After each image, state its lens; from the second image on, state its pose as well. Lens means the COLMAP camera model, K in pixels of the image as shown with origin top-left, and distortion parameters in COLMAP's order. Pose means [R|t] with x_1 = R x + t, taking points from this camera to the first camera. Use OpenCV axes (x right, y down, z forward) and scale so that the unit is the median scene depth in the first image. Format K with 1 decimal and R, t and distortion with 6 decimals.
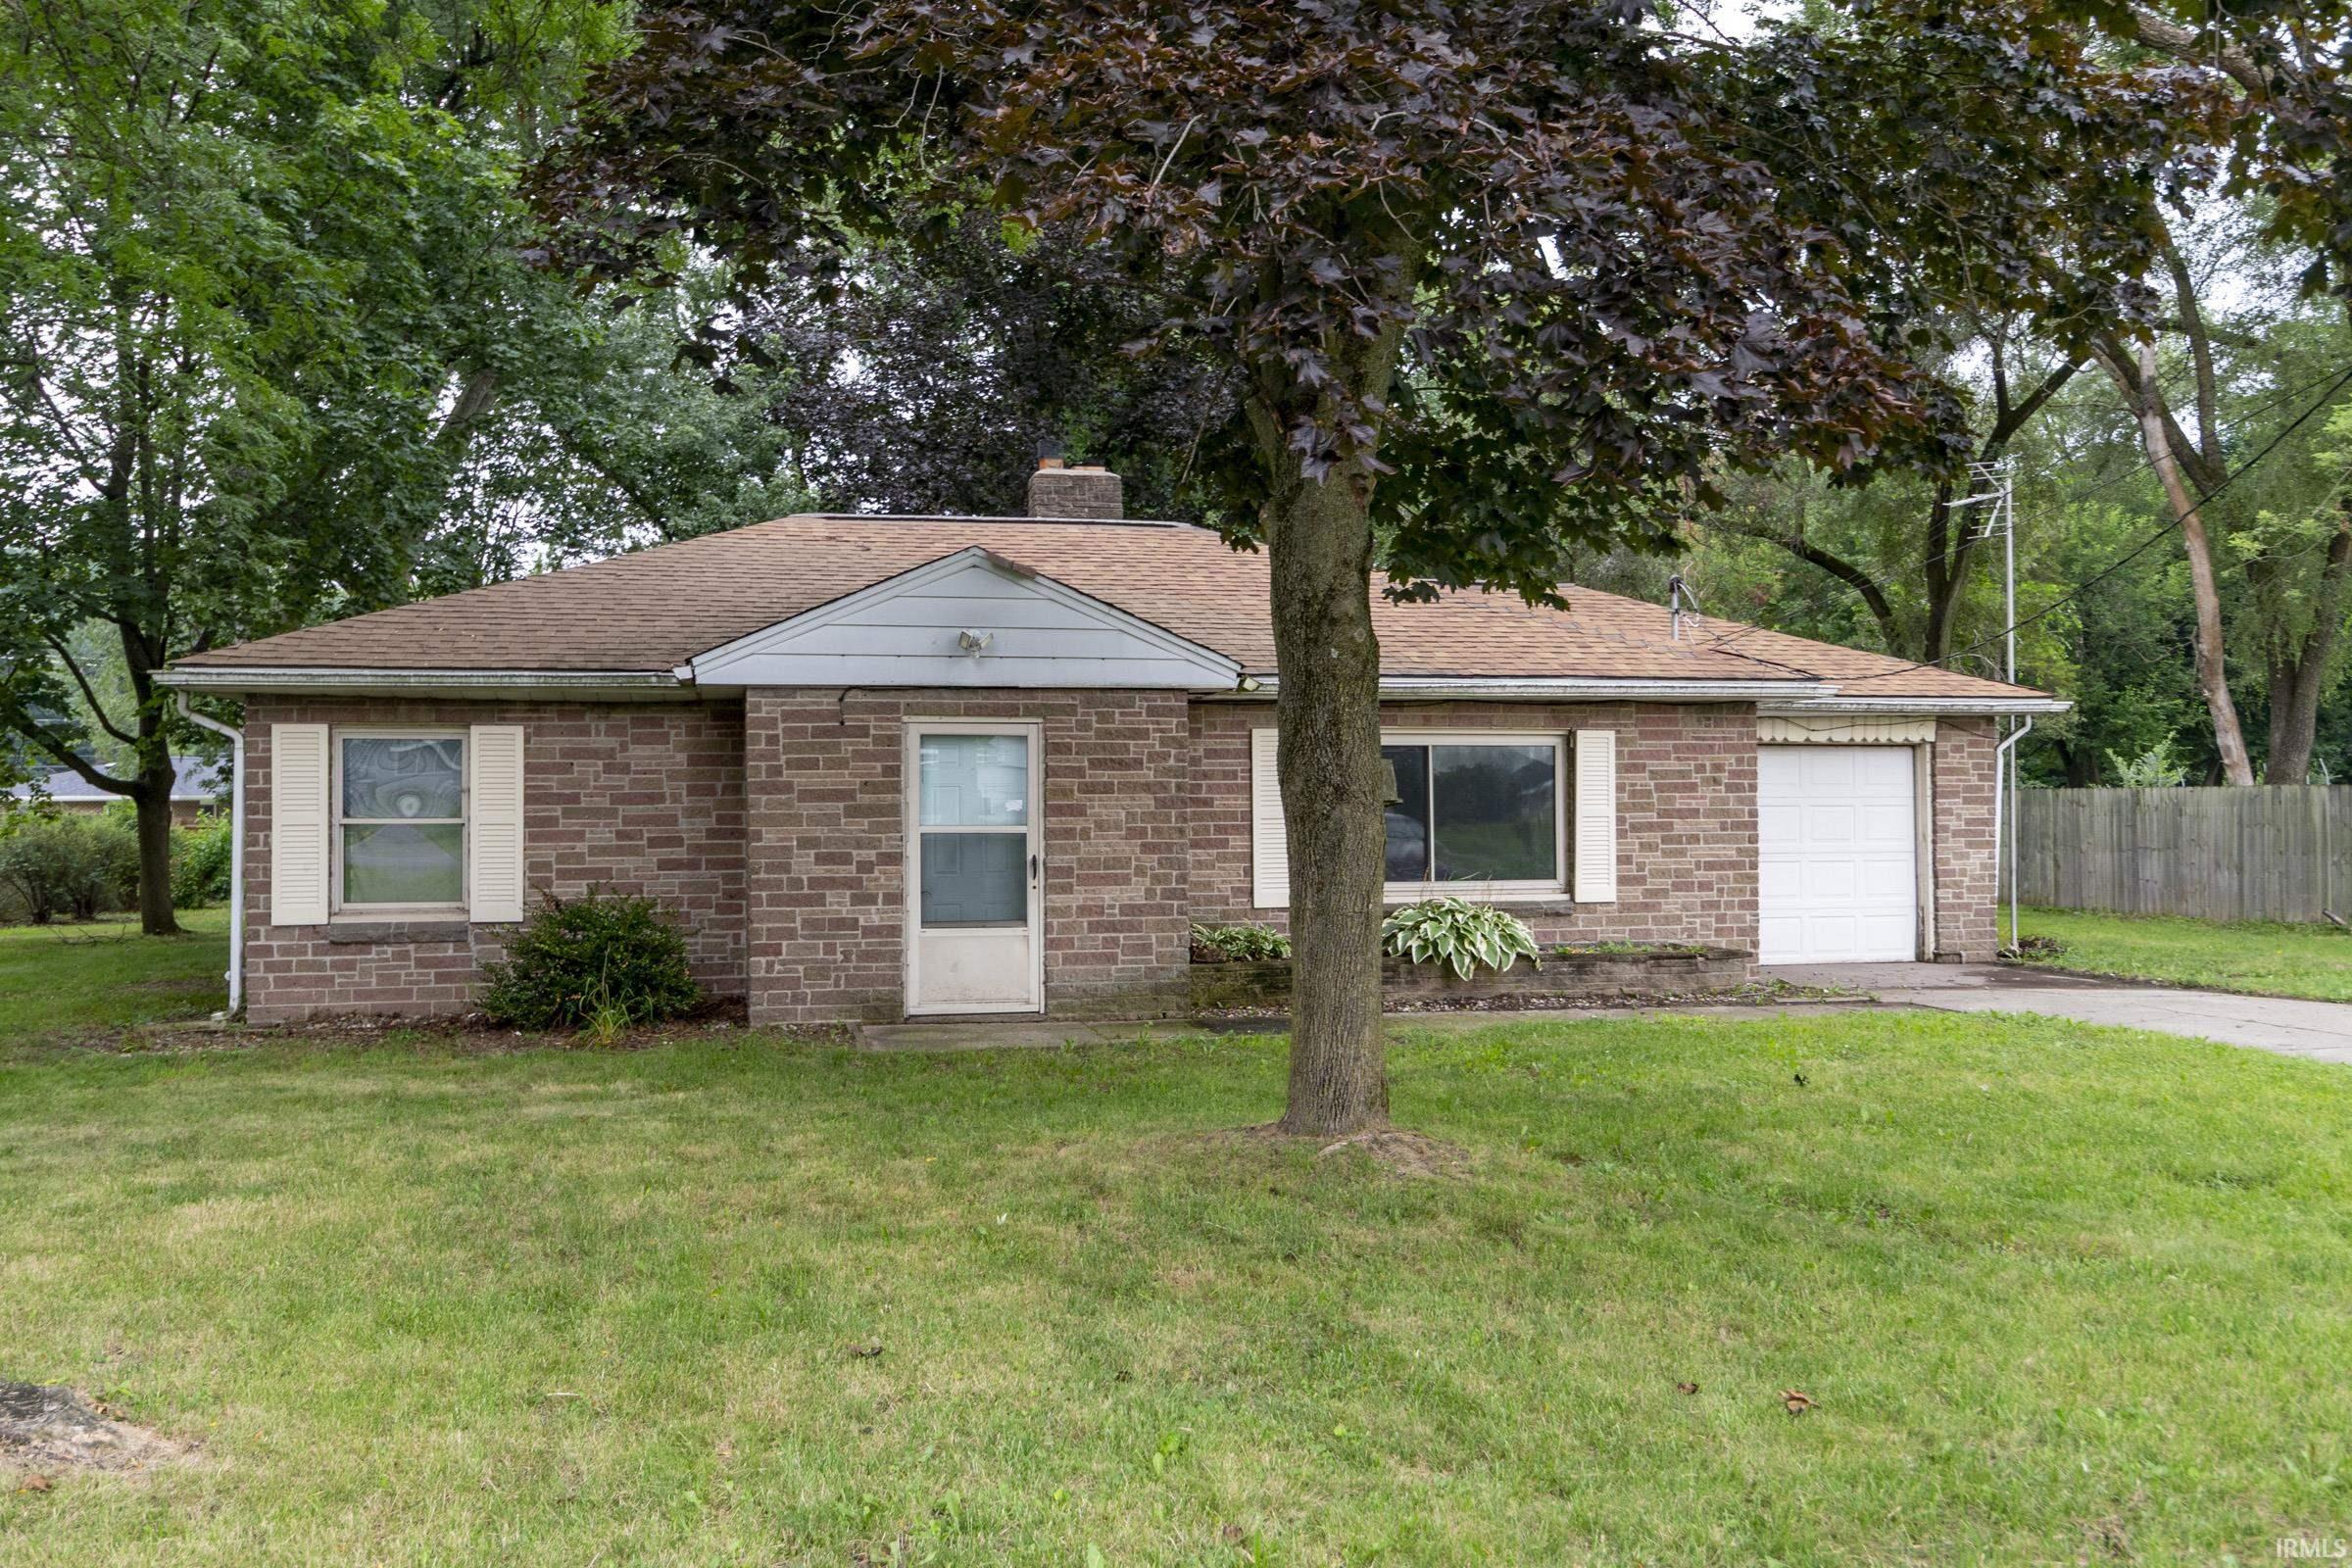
lens RADIAL K [[1855.2, 0, 1177.8], [0, 1855.2, 767.9], [0, 0, 1]] dist [0.013586, 0.007211]
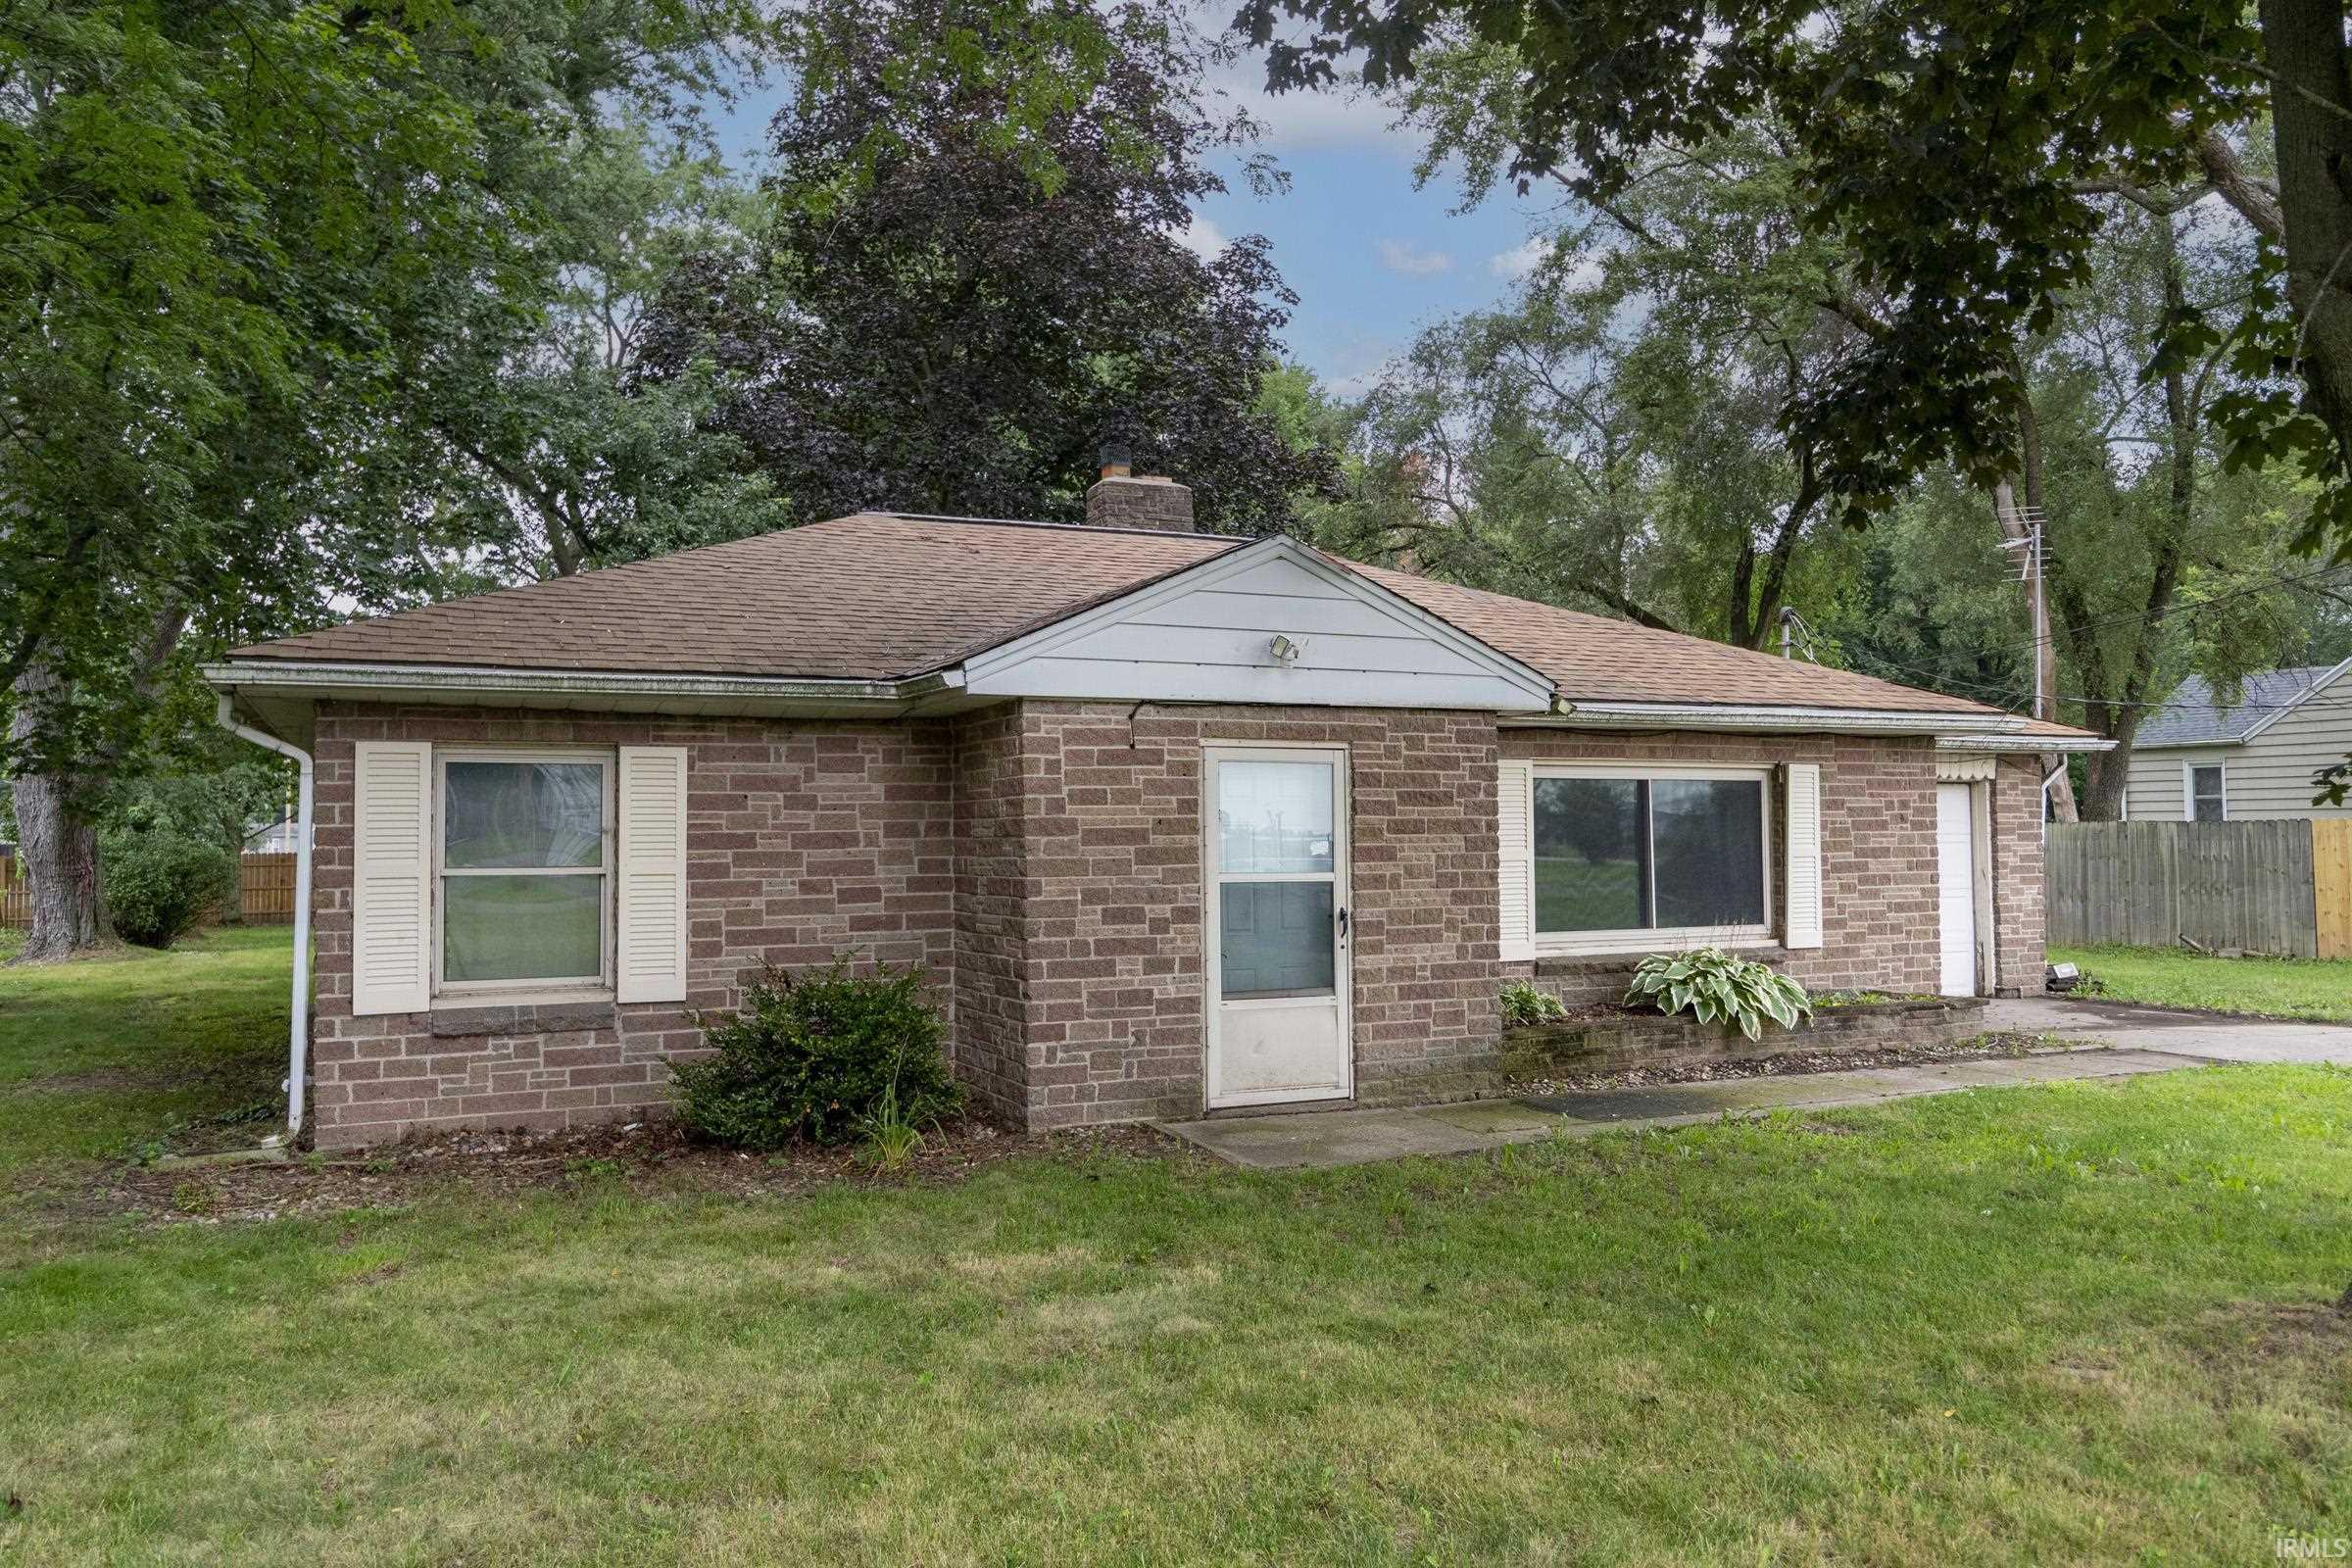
lens RADIAL K [[1651.9, 0, 1176.2], [0, 1651.9, 775.0], [0, 0, 1]] dist [0.012457, -0.002574]
pose [[0.979015, 0.005477, 0.203714, -0.292712], [-0.001768, 0.999829, -0.018387, 0.001248], [-0.203780, 0.017641, 0.978858, 0.283064]]
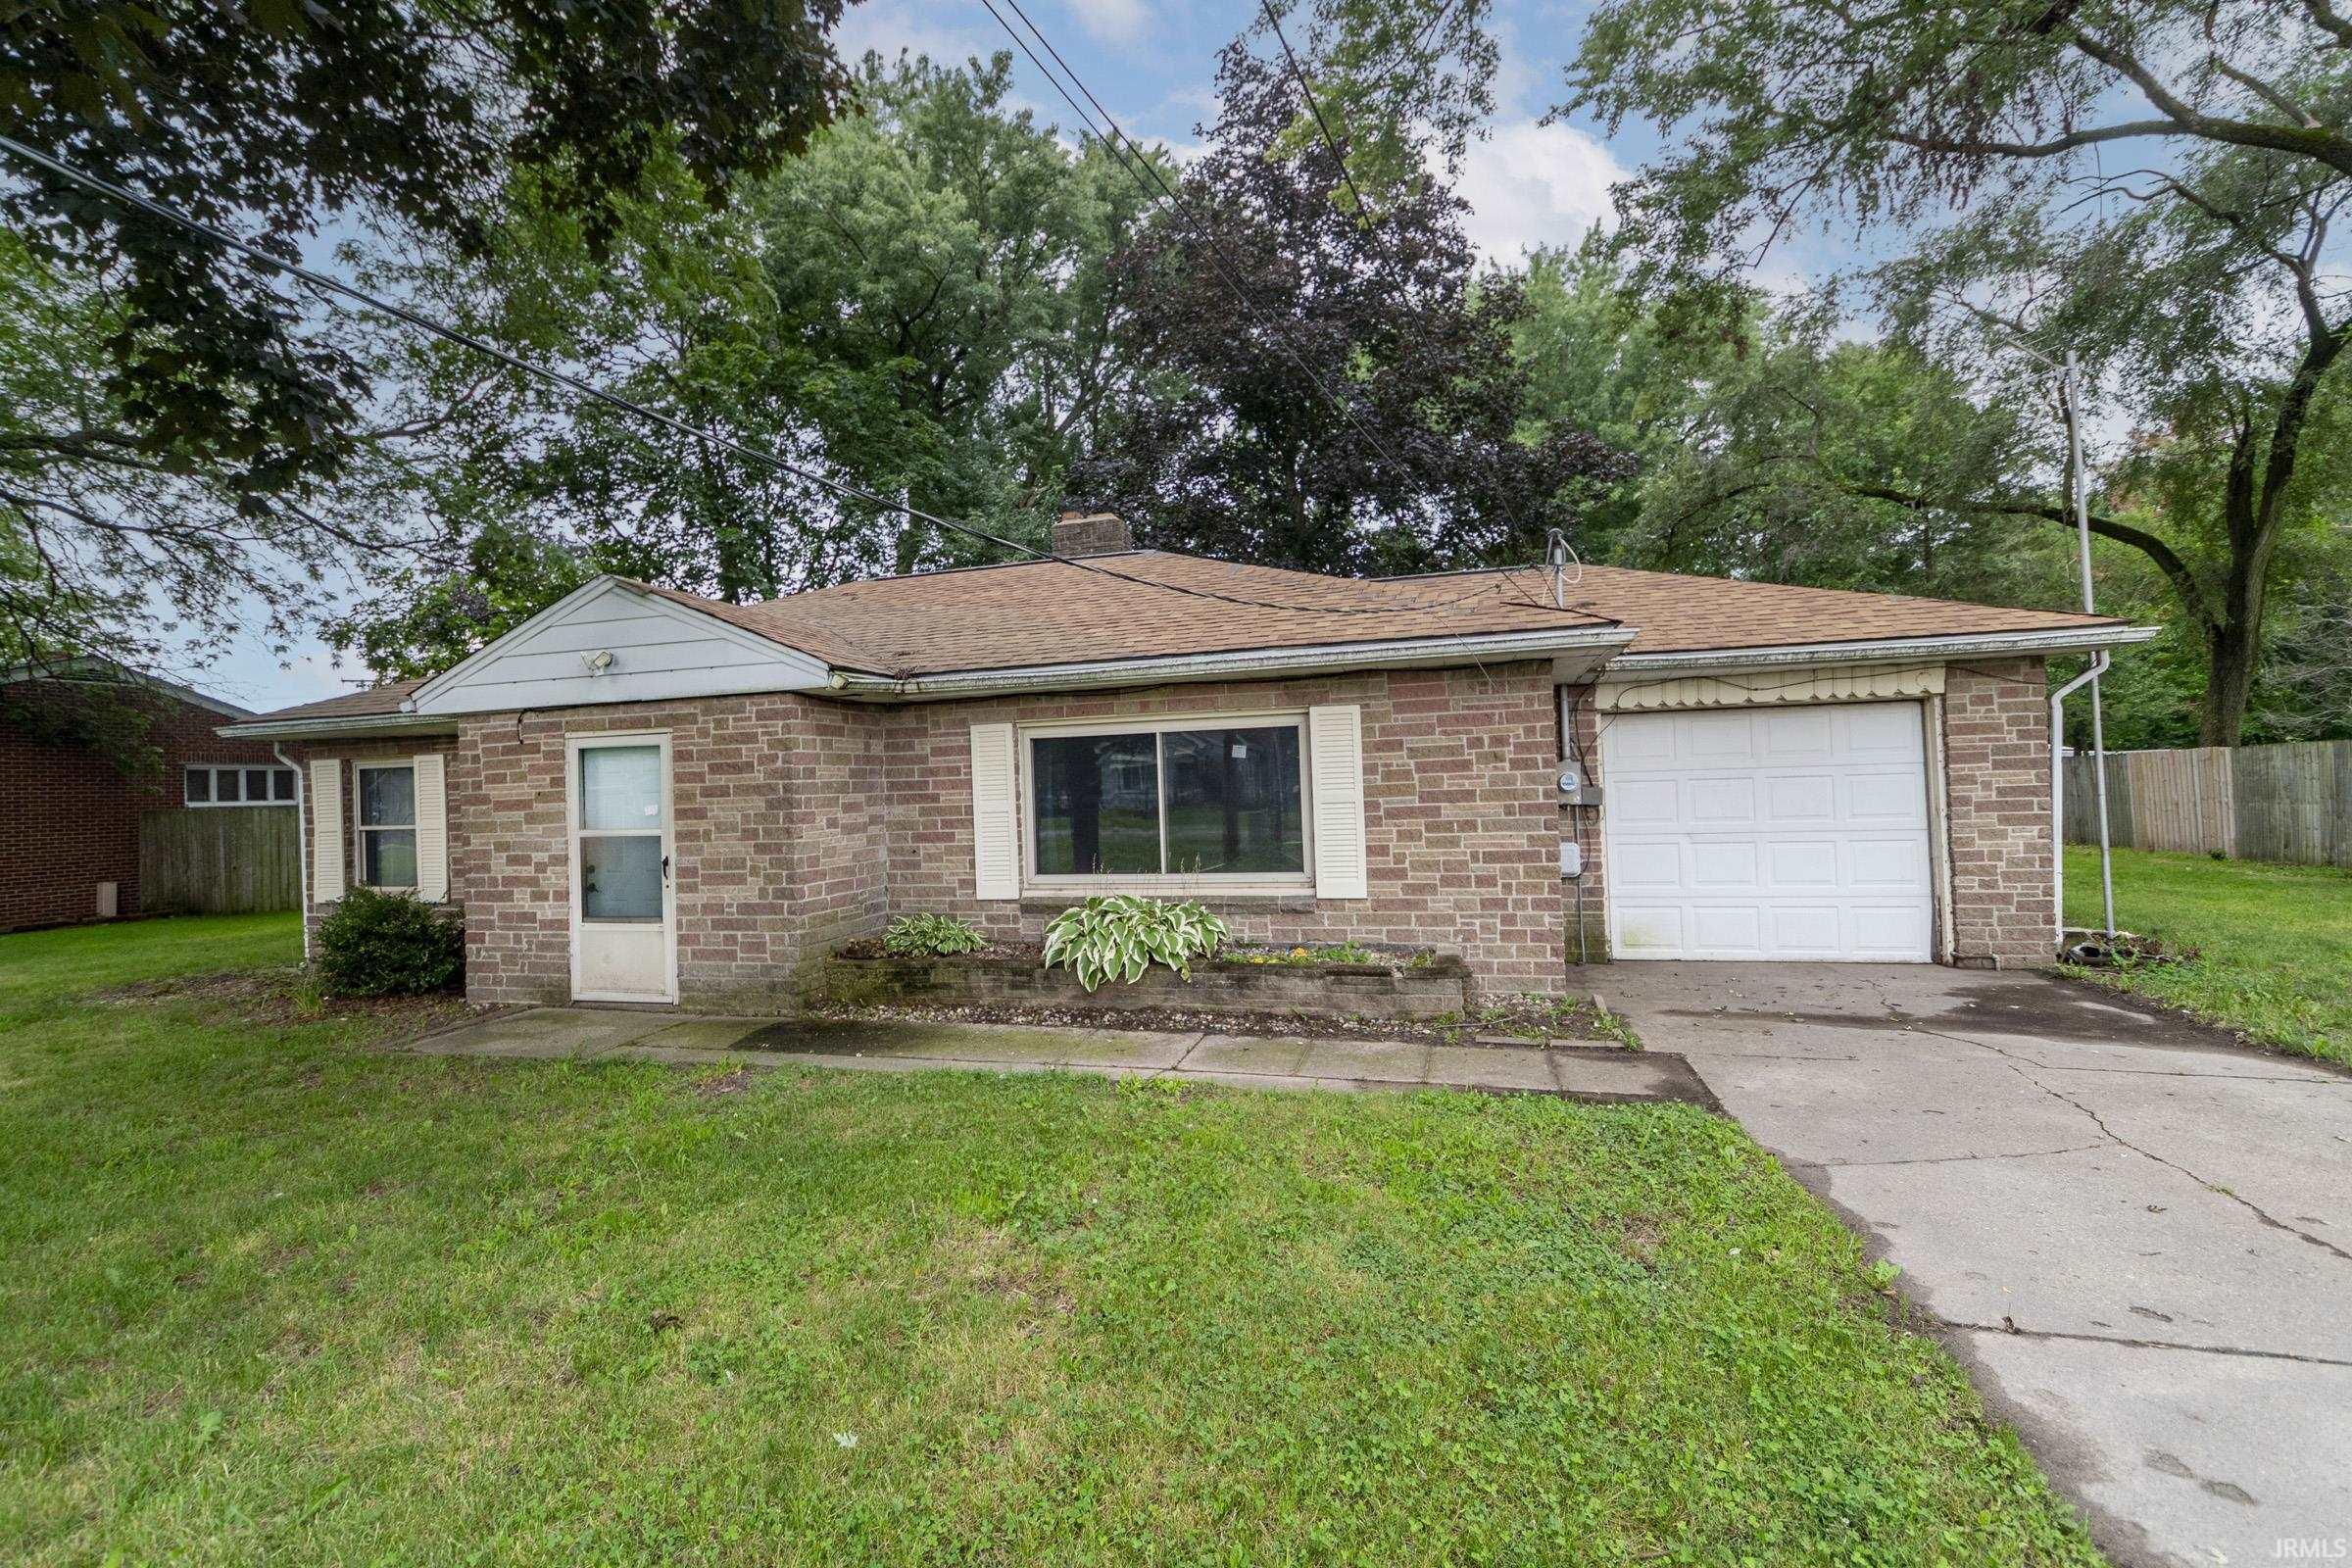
lens RADIAL K [[1071.3, 0, 1159.3], [0, 1071.3, 770.4], [0, 0, 1]] dist [0.008740, -0.006933]
pose [[0.871045, -0.033910, -0.490031, 0.462092], [0.038946, 0.999241, 0.000081, 0.008410], [0.489657, -0.019155, 0.871705, 0.584512]]
